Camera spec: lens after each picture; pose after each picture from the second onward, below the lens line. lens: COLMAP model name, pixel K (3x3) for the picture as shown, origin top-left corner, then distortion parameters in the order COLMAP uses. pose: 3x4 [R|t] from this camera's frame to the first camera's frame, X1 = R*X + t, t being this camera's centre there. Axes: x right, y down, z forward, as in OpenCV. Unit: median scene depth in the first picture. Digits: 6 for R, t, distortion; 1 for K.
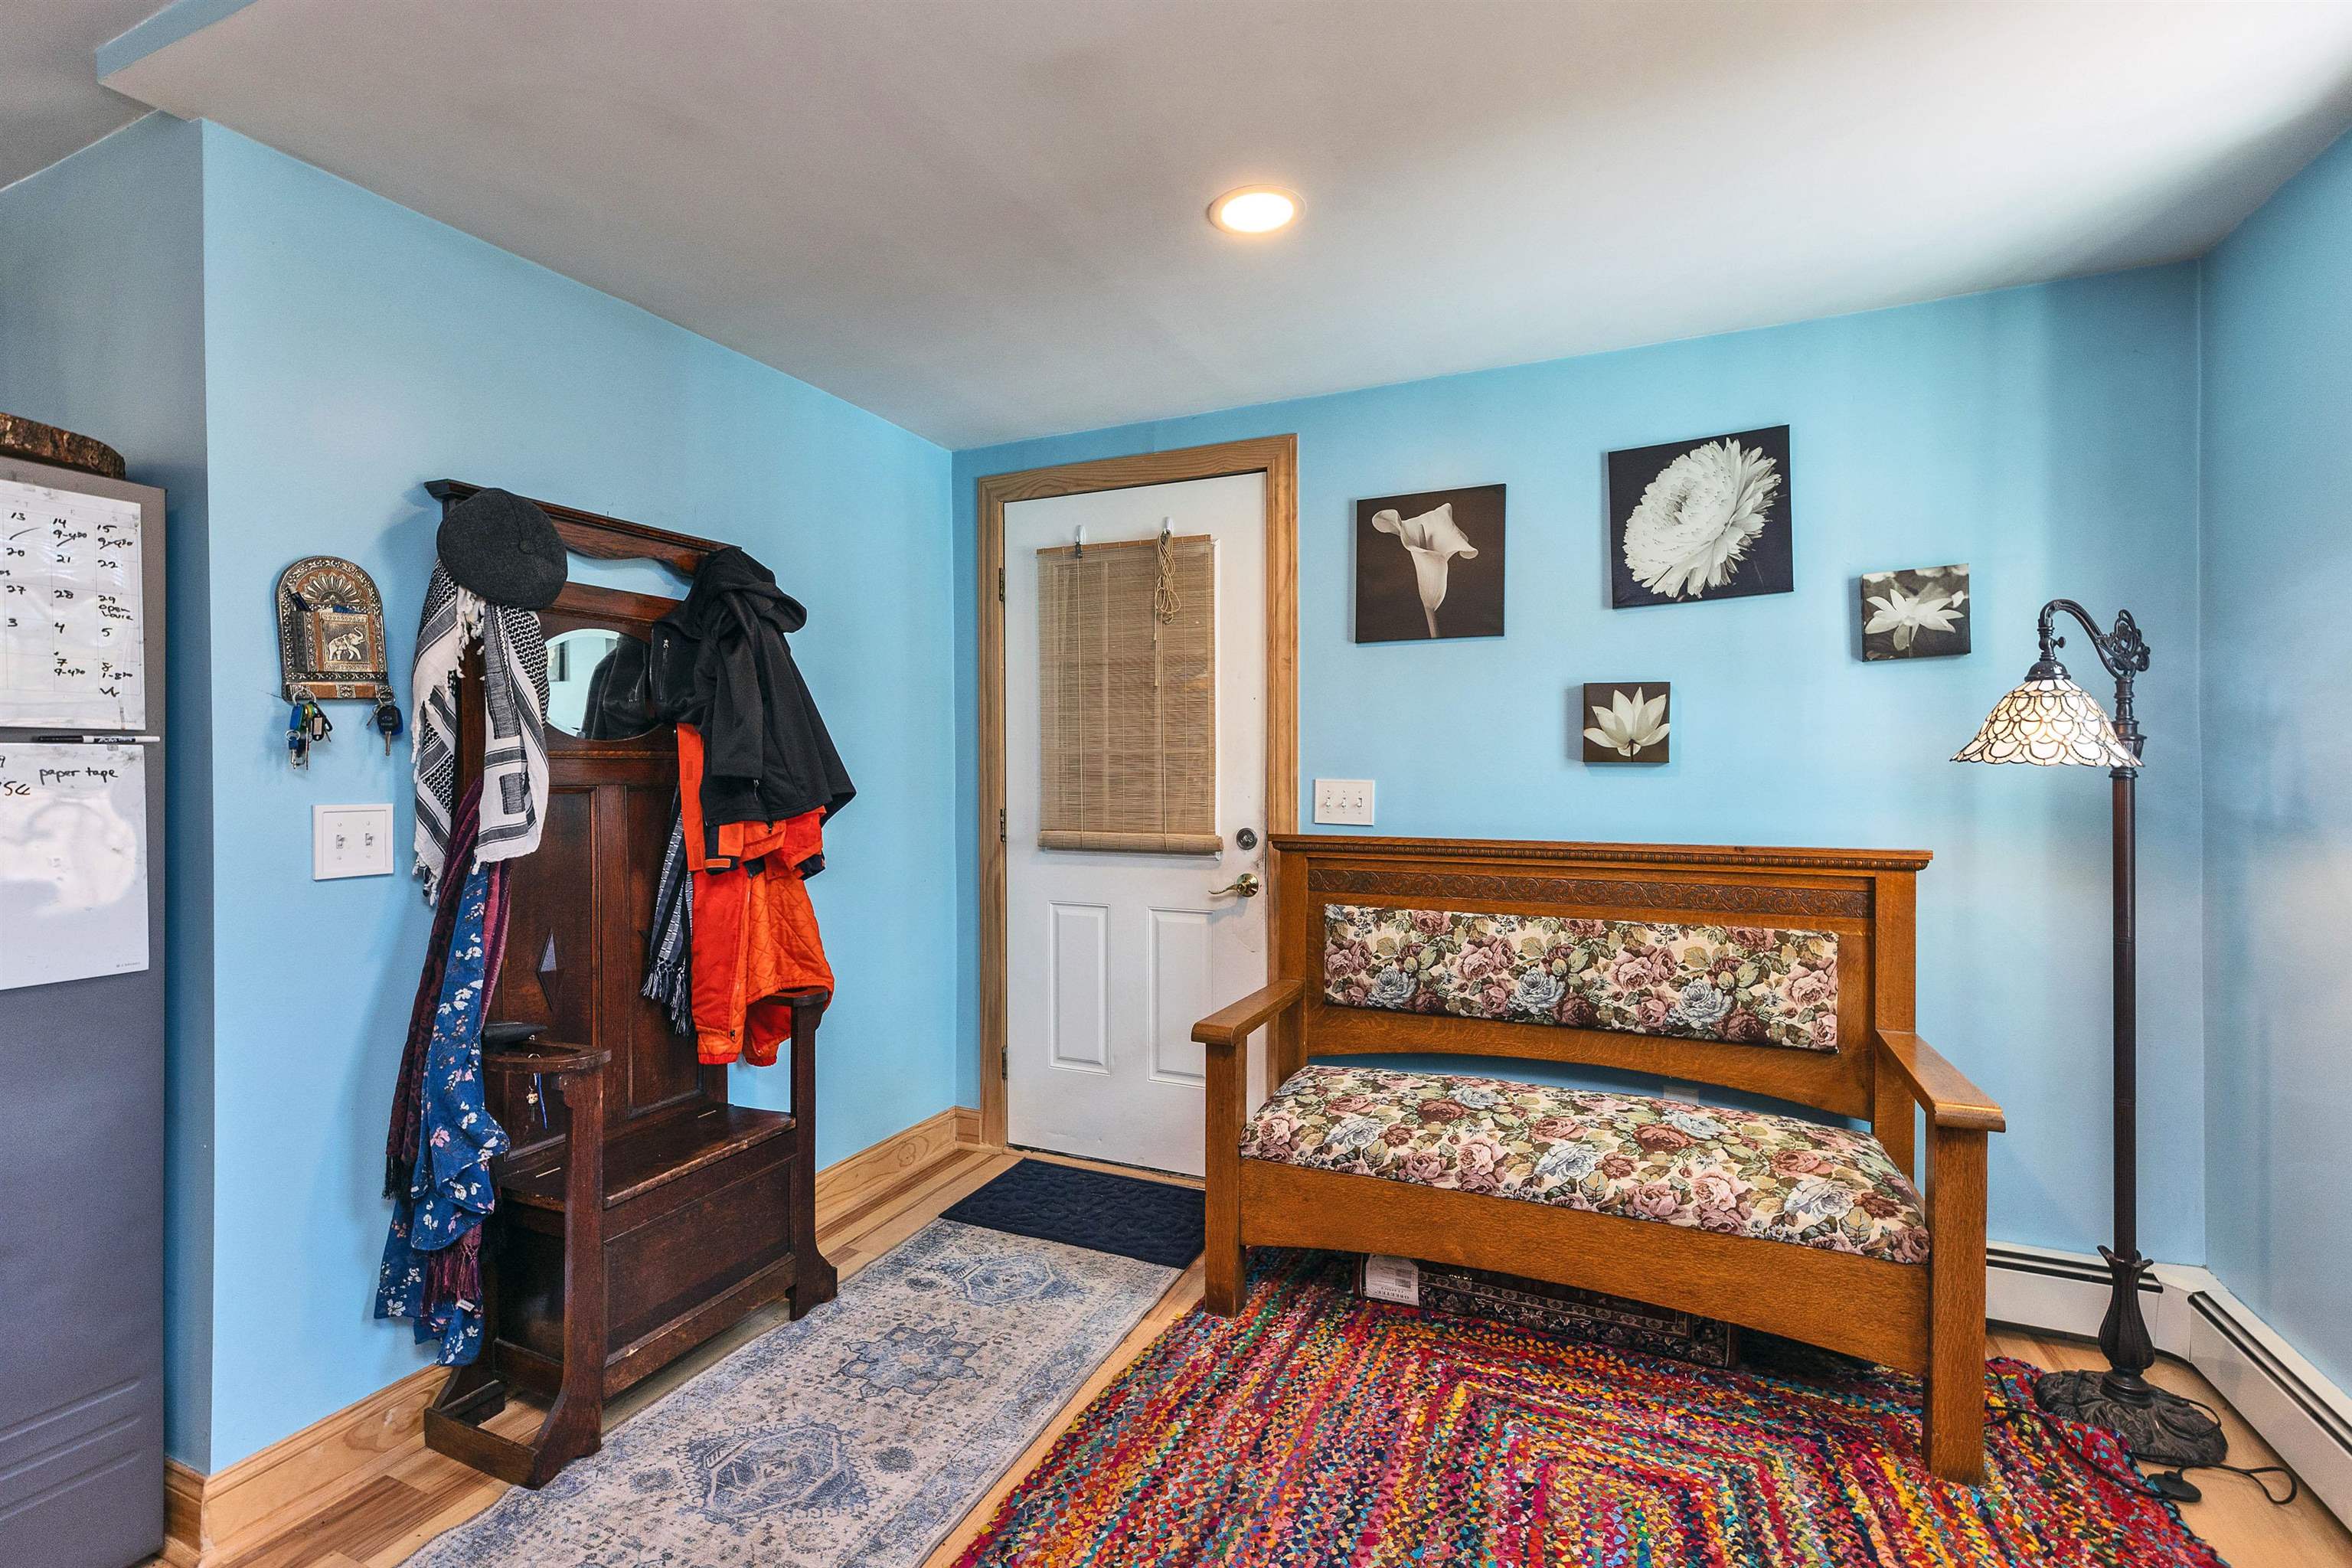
lens RADIAL K [[1052.7, 0, 1177.4], [0, 1052.7, 781.7], [0, 0, 1]] dist [0.001686, 0.000337]
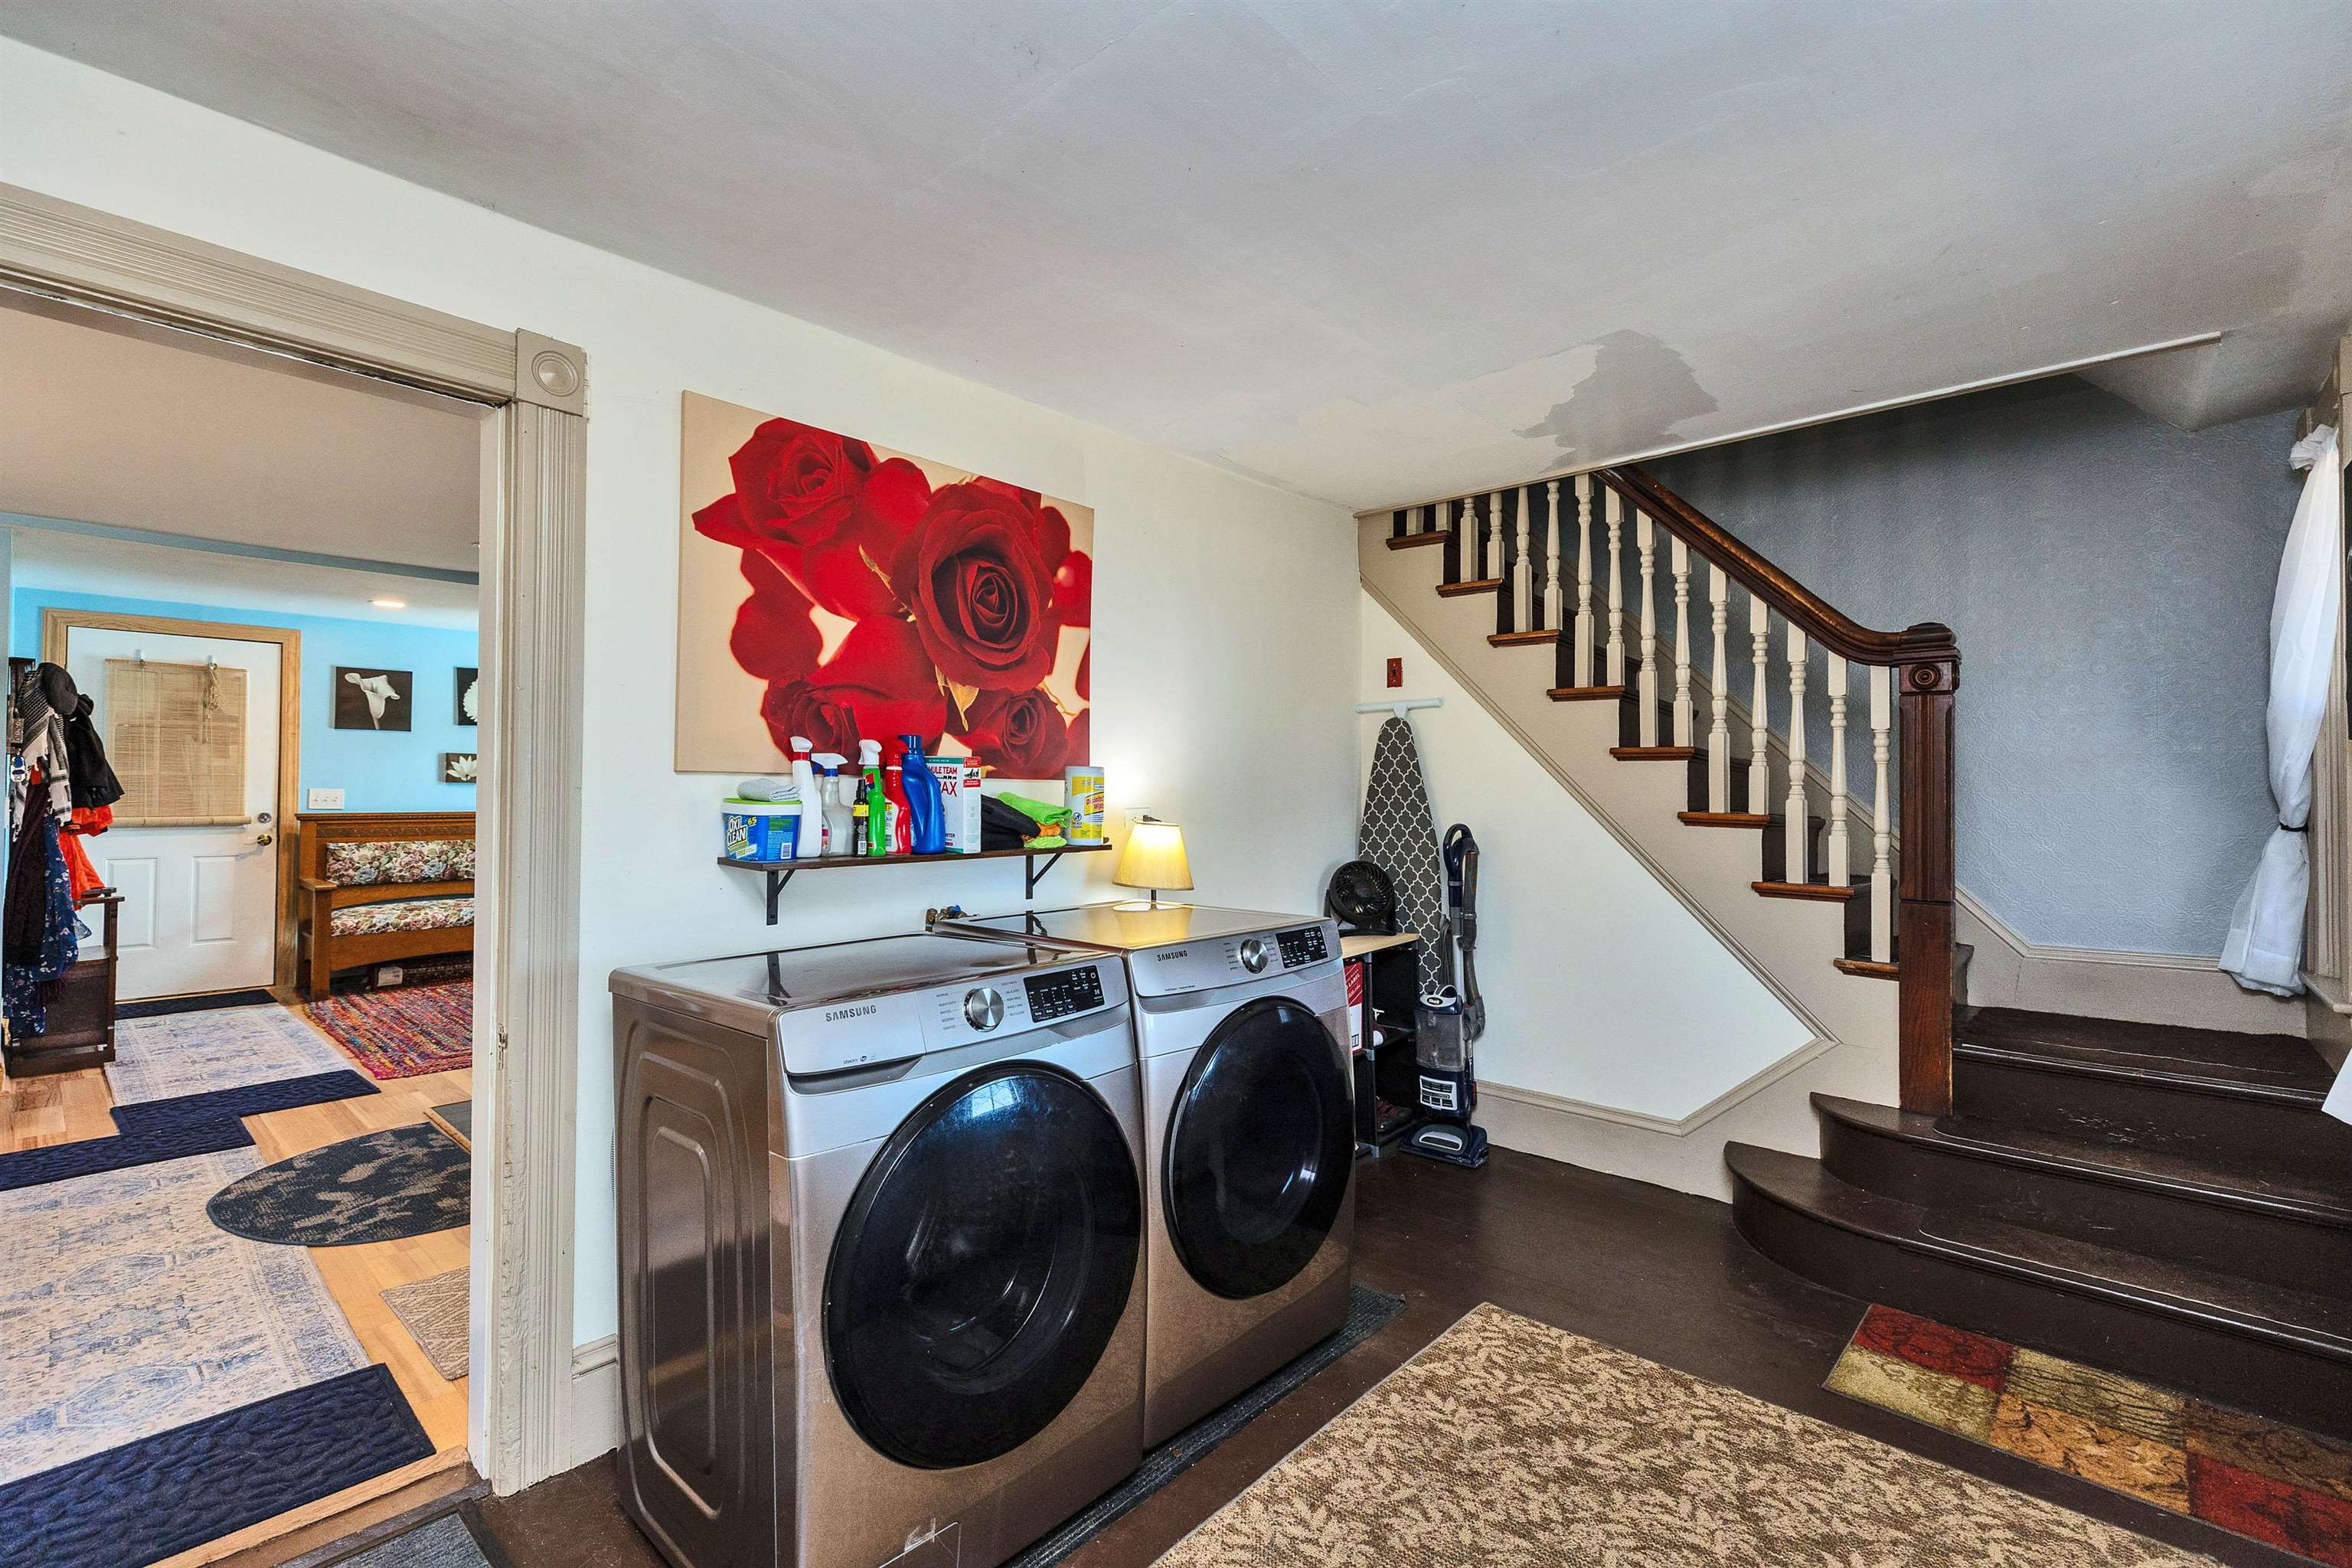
lens RADIAL K [[1052.7, 0, 1182.8], [0, 1052.7, 780.0], [0, 0, 1]] dist [0.001686, 0.000337]
pose [[0.313905, 0.010012, 0.949402, -1.591927], [0.002056, 0.999935, -0.011225, 0.008743], [-0.949452, 0.005476, 0.313864, -1.632064]]
